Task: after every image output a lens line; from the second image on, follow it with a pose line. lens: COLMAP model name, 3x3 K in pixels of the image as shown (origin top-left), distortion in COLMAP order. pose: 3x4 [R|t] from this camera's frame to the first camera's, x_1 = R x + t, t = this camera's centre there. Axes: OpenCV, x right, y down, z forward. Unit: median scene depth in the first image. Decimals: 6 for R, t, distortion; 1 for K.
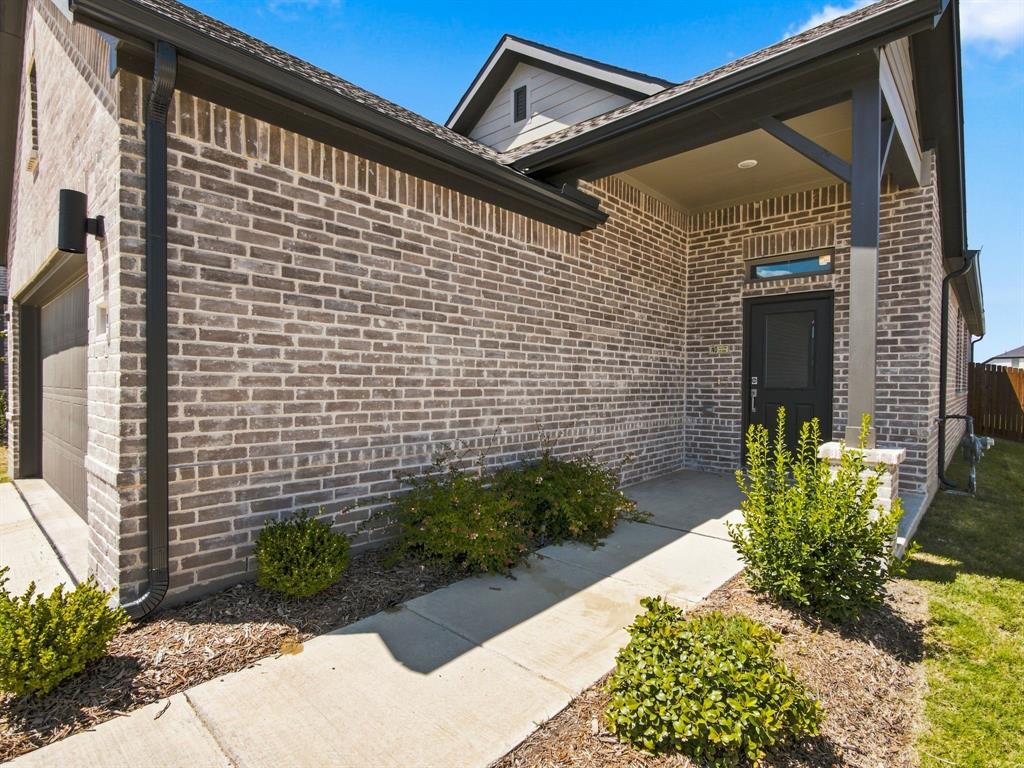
lens RADIAL K [[450.5, 0, 512.0], [0, 450.5, 384.0], [0, 0, 1]] dist [-0.002585, -0.000145]
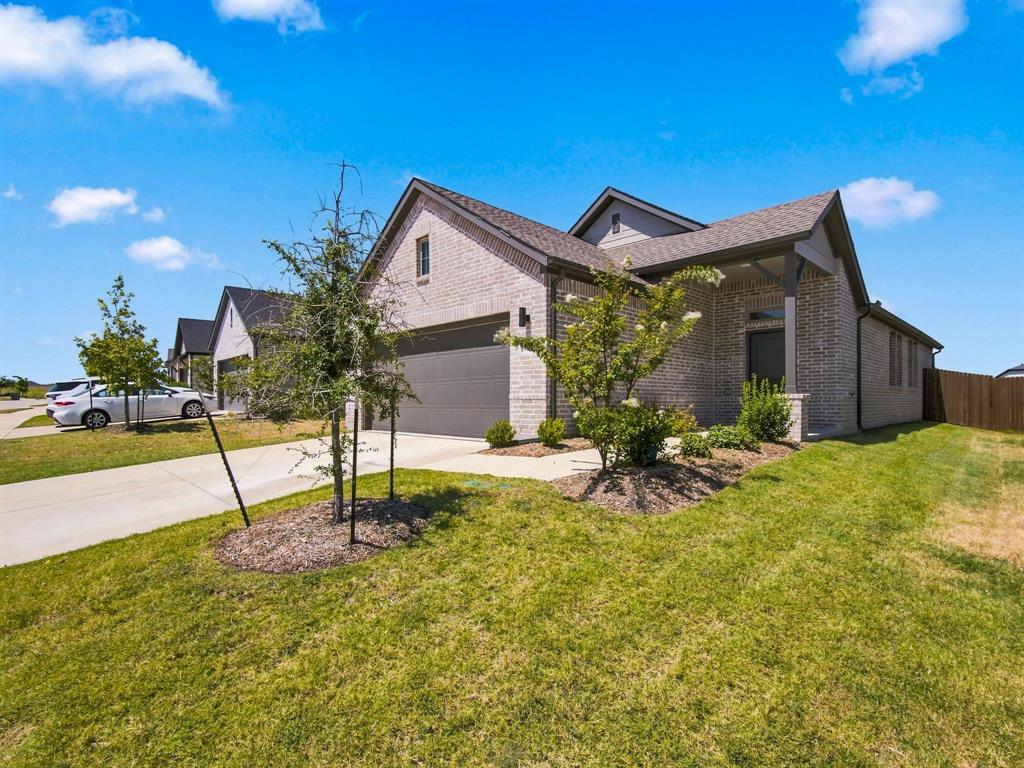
lens RADIAL K [[429.0, 0, 512.0], [0, 429.0, 384.0], [0, 0, 1]] dist [-0.000821, 0.000422]
pose [[0.998631, -0.007190, -0.051818, -0.373782], [0.005278, 0.999304, -0.036932, 0.093633], [0.052048, 0.036608, 0.997973, -0.837594]]
